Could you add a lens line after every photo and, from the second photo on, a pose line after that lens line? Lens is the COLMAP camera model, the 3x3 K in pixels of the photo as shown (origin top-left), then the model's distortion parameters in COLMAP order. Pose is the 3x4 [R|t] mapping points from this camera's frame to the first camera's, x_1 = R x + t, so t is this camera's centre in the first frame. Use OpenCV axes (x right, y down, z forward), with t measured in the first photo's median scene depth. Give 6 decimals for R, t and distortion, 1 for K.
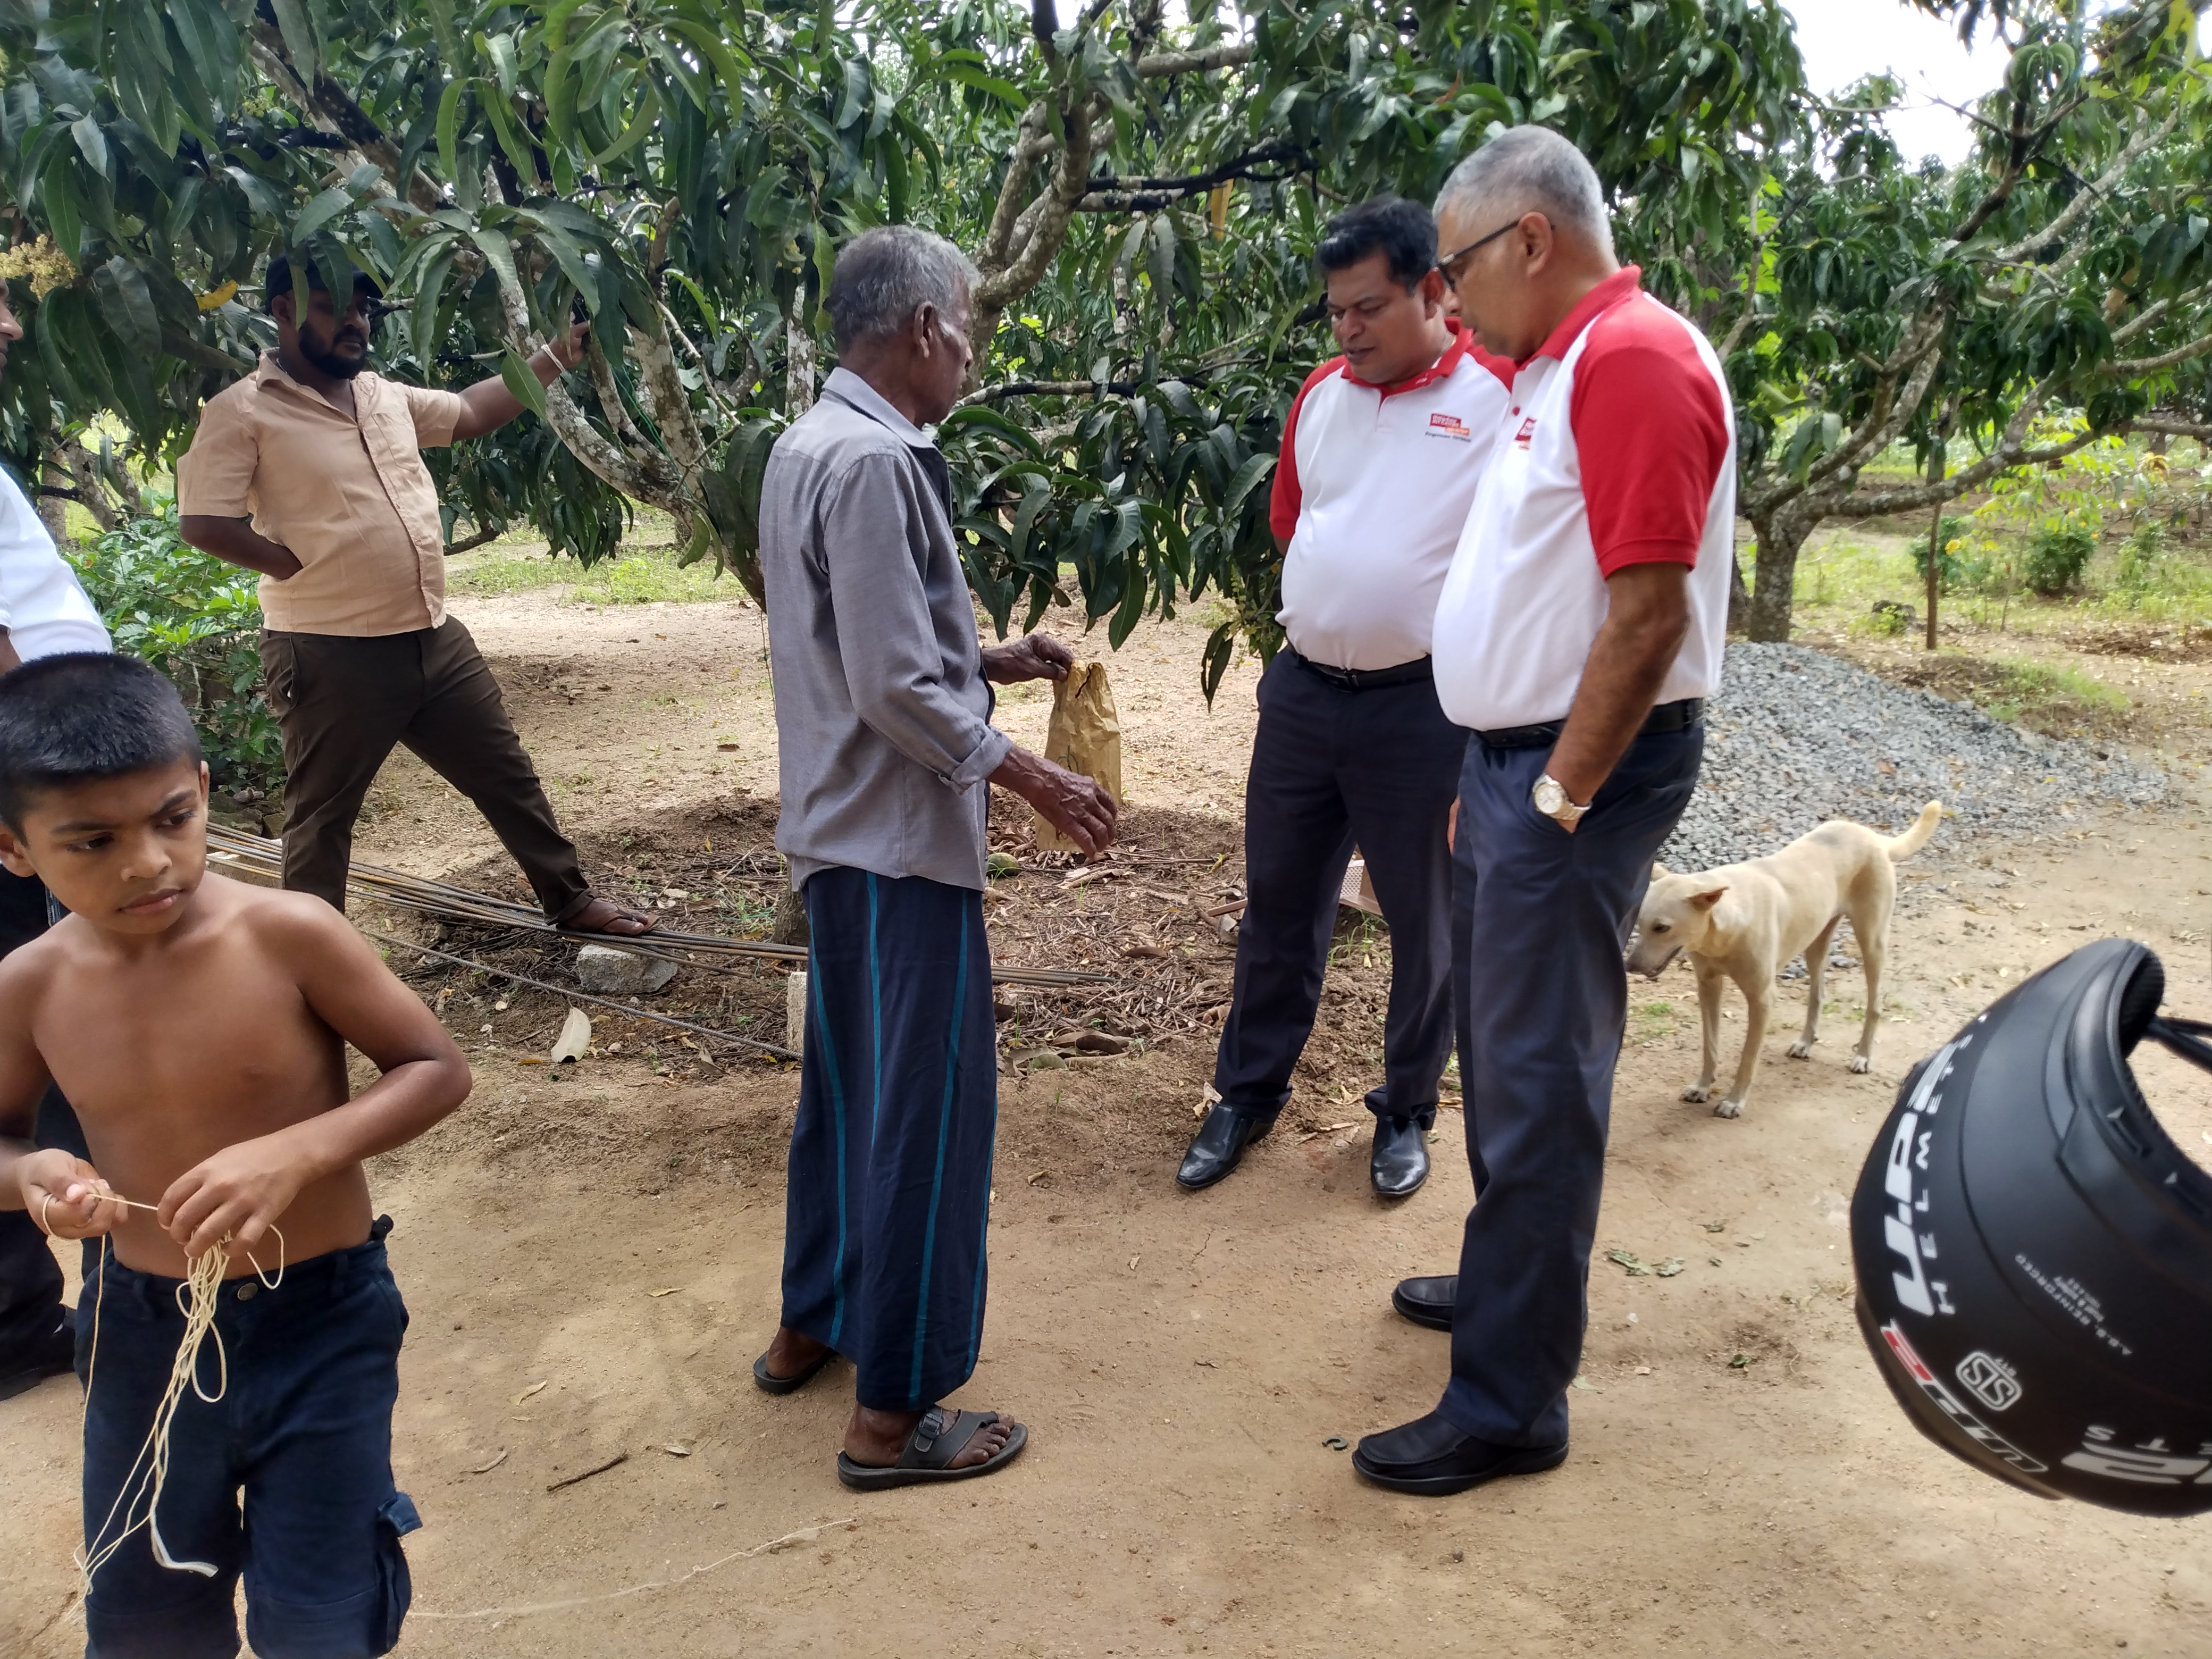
lens RADIAL K [[1291.8, 0, 1106.1], [0, 1291.8, 784.6], [0, 0, 1]] dist [-0.002274, -0.001060]
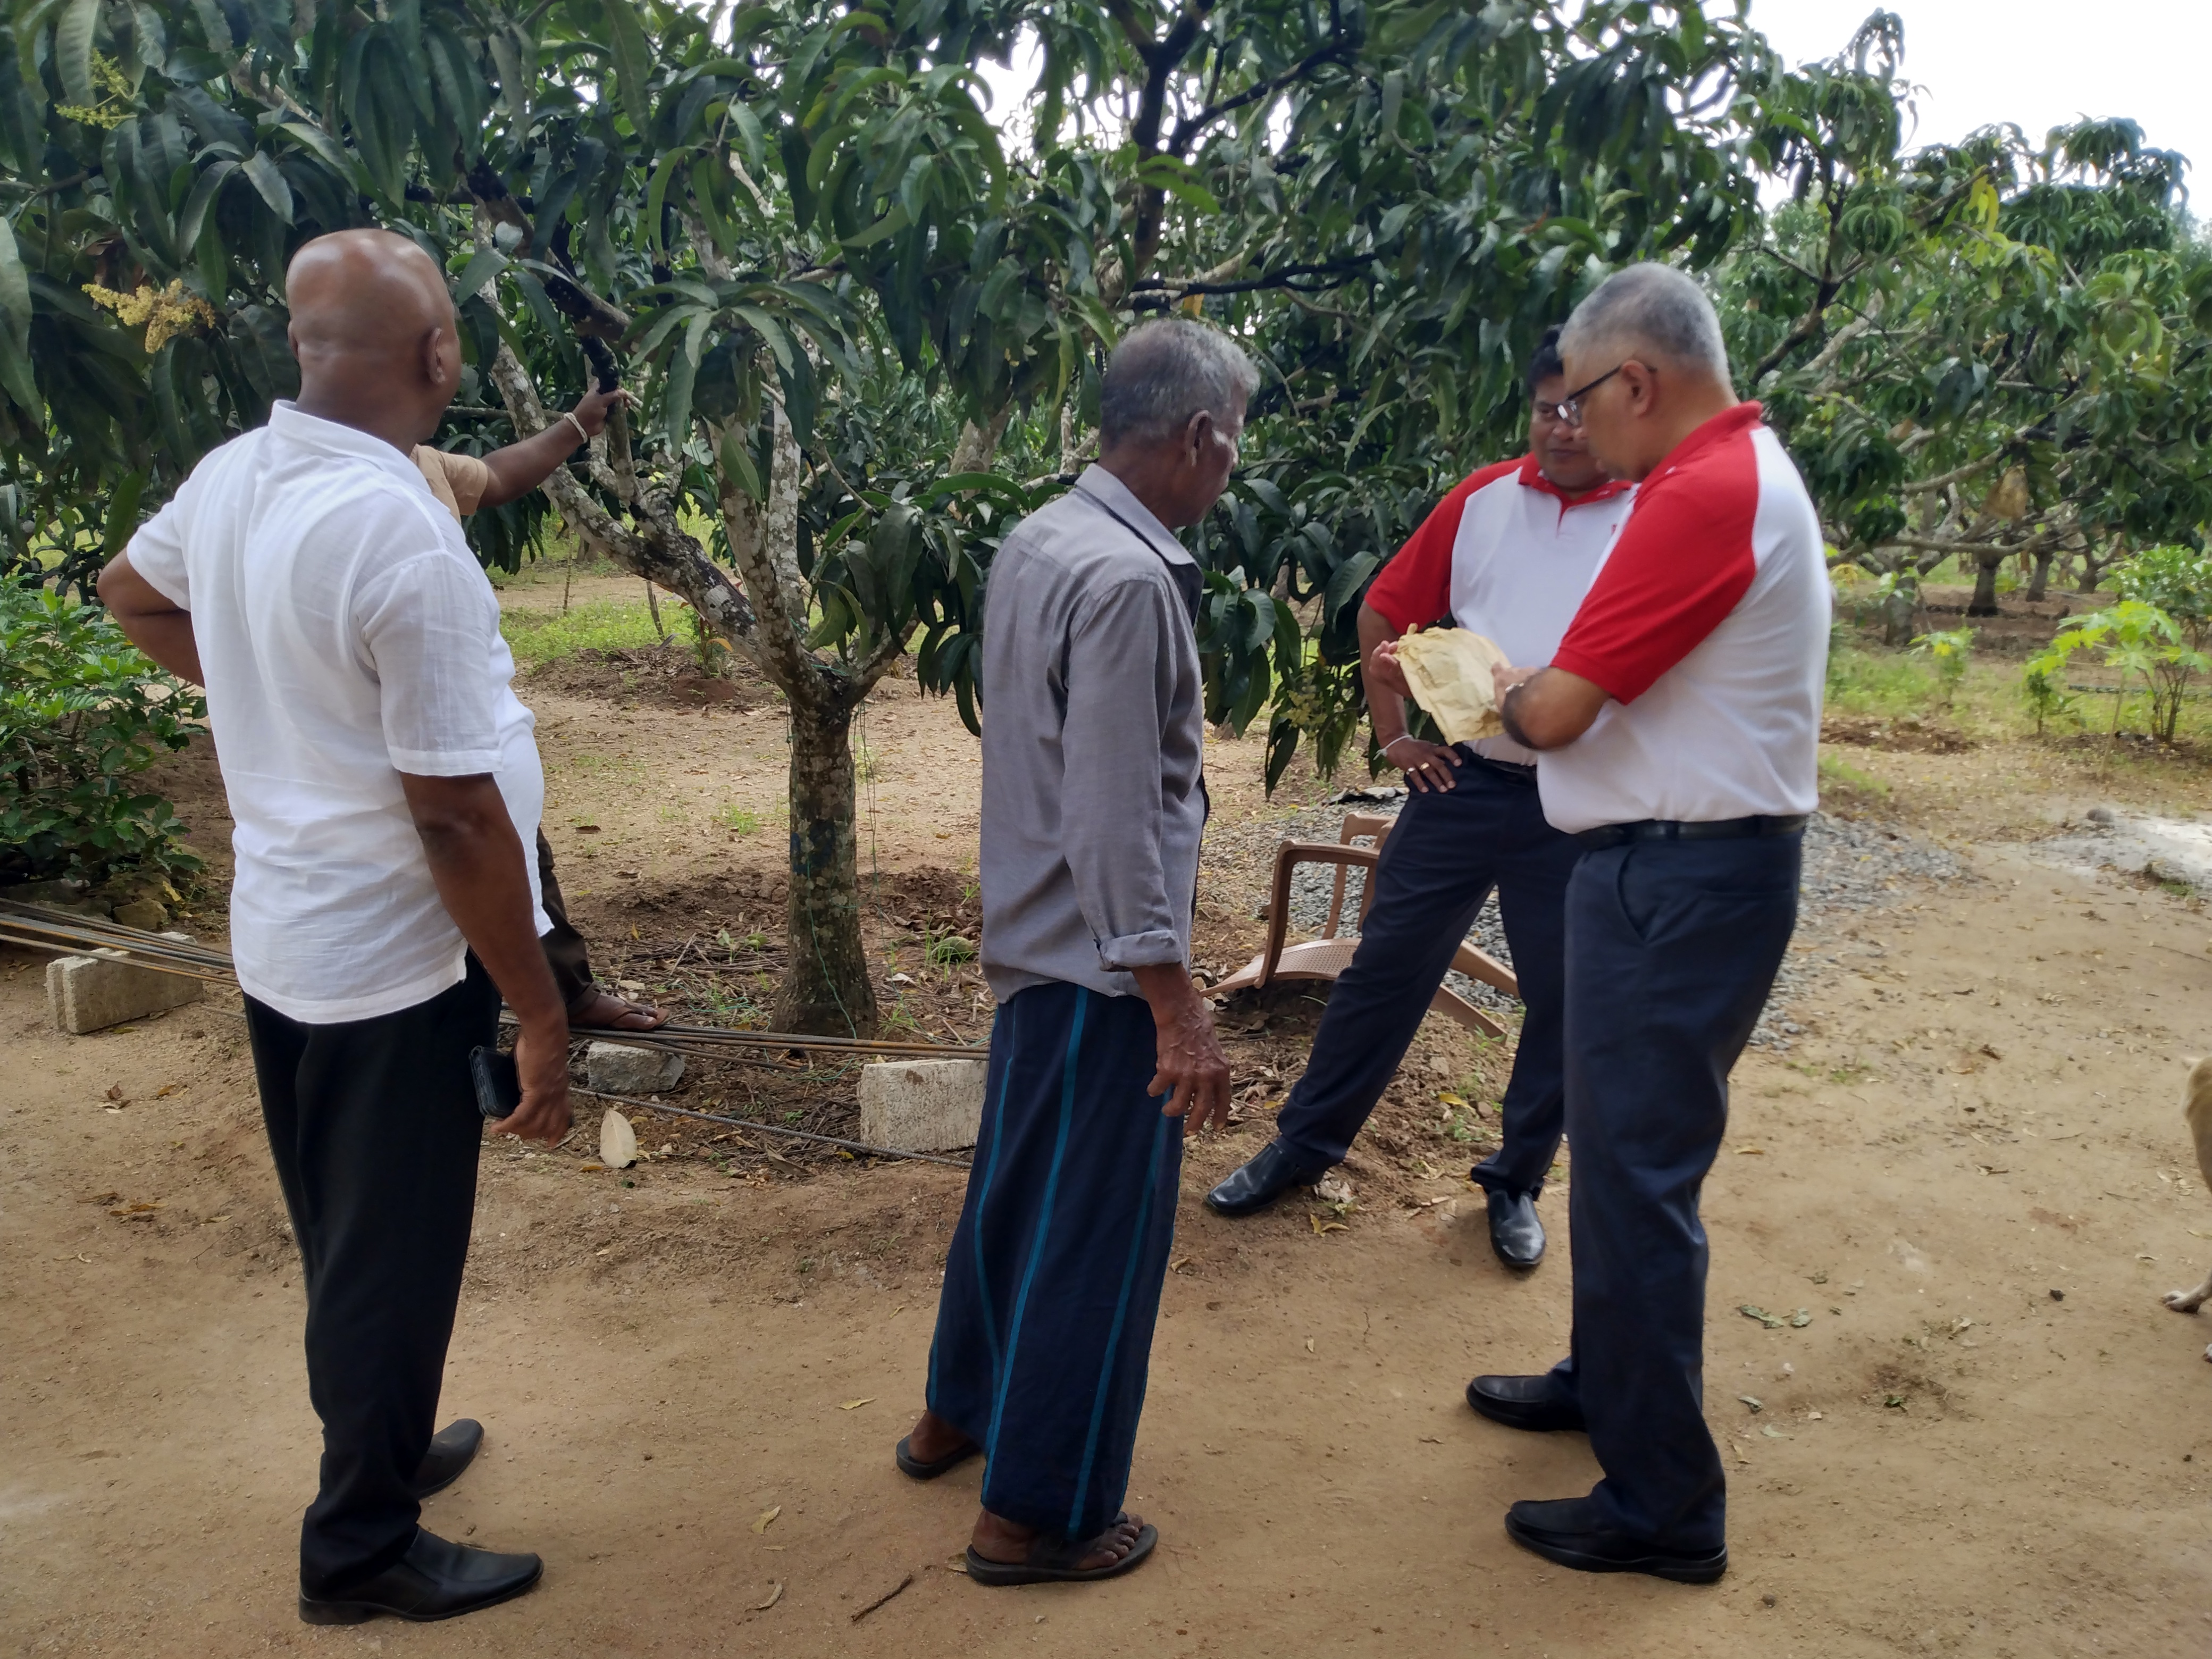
lens RADIAL K [[1286.2, 0, 1106.0], [0, 1286.2, 829.5], [0, 0, 1]] dist [-0.002706, -0.002415]
pose [[0.989196, -0.000909, 0.146597, -0.199665], [0.004877, 0.999631, -0.026713, -0.005528], [-0.146519, 0.027139, 0.988835, 0.009214]]
